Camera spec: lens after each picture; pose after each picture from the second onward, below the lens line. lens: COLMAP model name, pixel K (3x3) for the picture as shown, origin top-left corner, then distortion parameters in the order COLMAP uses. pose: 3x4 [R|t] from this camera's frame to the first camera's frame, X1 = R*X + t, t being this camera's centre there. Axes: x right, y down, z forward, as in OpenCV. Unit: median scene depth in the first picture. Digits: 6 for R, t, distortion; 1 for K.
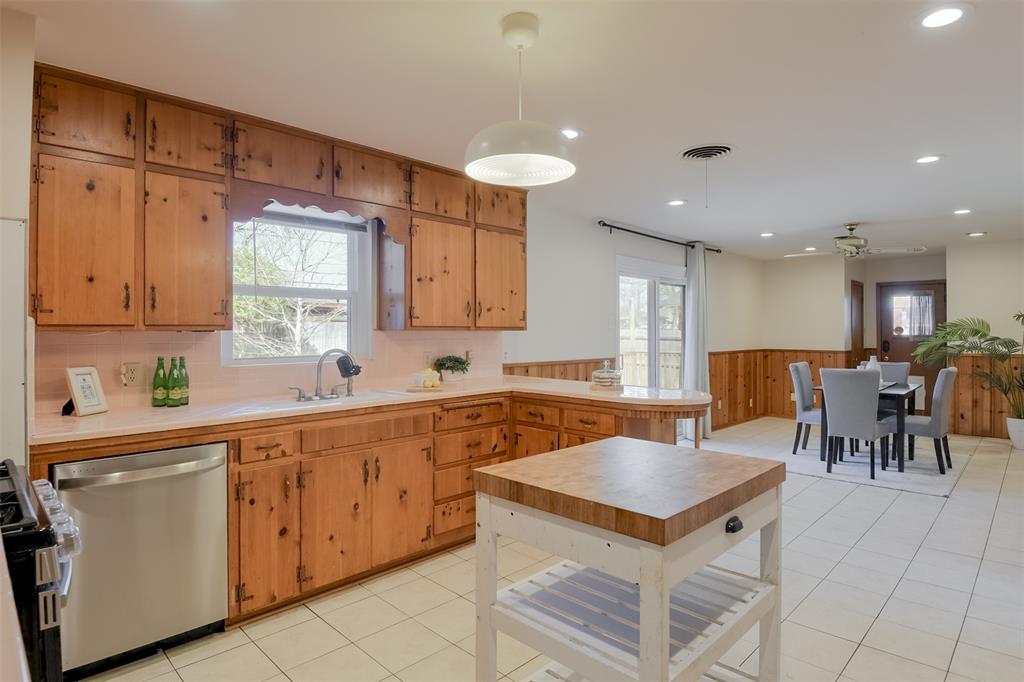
lens RADIAL K [[568.8, 0, 481.1], [0, 568.8, 327.2], [0, 0, 1]] dist [-0.020145, -0.006455]
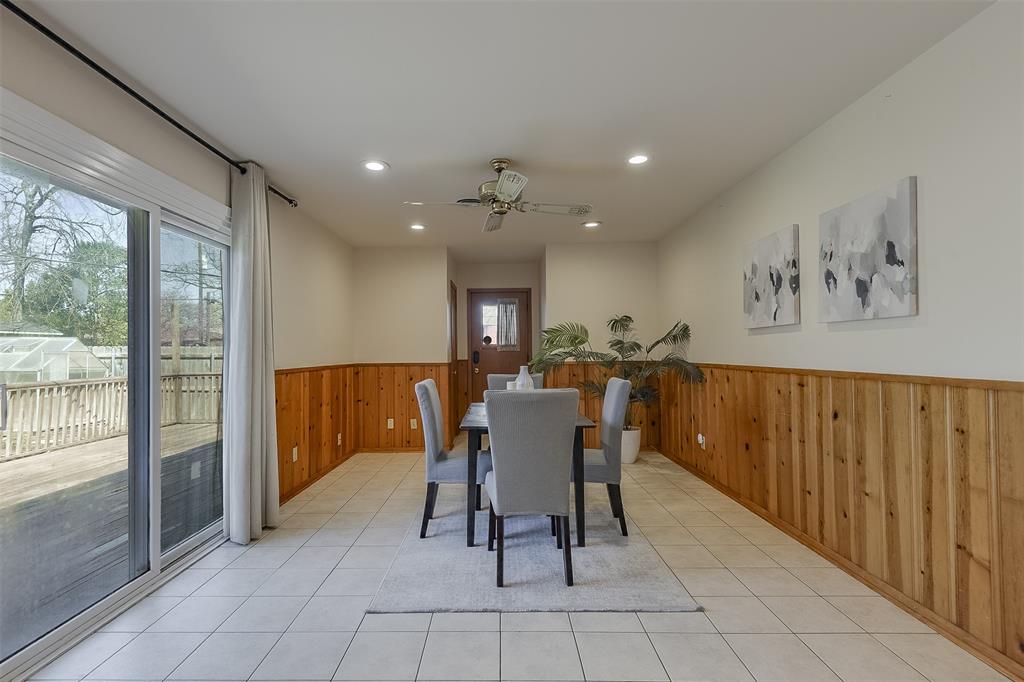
lens RADIAL K [[493.2, 0, 489.3], [0, 493.2, 342.0], [0, 0, 1]] dist [0.029003, -0.000504]
pose [[0.717423, 0.005670, 0.696615, 0.257129], [0.006680, 0.999865, -0.015017, 0.031600], [-0.696606, 0.015427, 0.717288, 0.608284]]
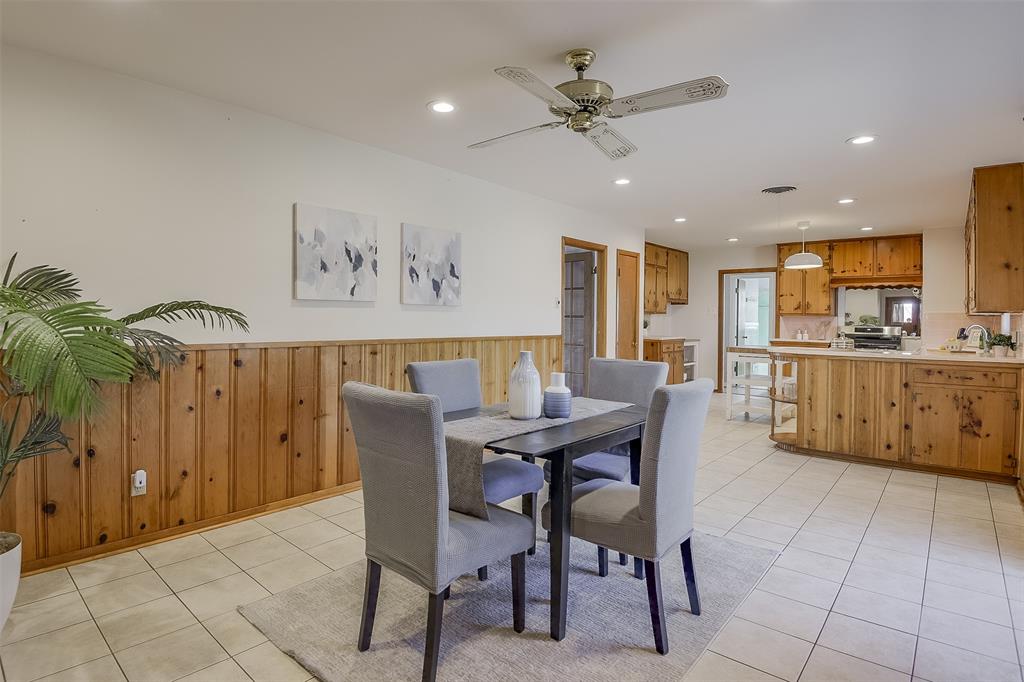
lens RADIAL K [[482.3, 0, 497.2], [0, 482.3, 311.1], [0, 0, 1]] dist [-0.036454, -0.002753]
pose [[-0.999073, -0.017381, -0.039394, 0.730178], [-0.016683, 0.999699, -0.017977, 0.026645], [0.039694, -0.017303, -0.999062, 1.365258]]
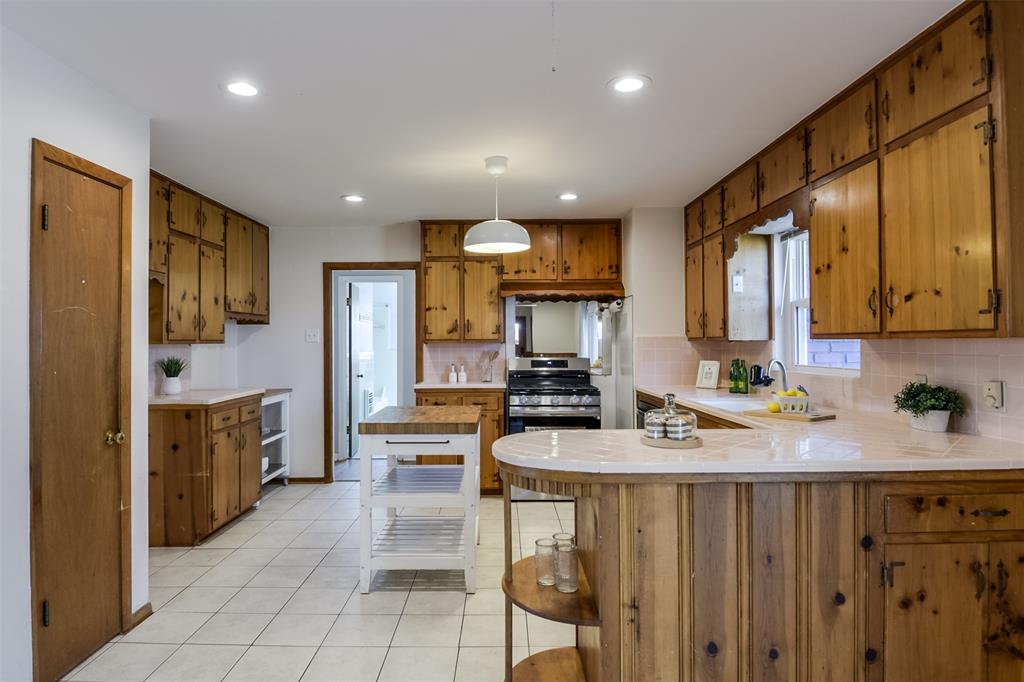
lens RADIAL K [[586.0, 0, 478.4], [0, 586.0, 337.8], [0, 0, 1]] dist [-0.006583, -0.009151]
pose [[-0.726381, -0.004230, -0.687279, 0.482838], [0.007280, 0.999878, -0.013848, 0.007096], [0.687253, -0.015062, -0.726262, 0.818471]]
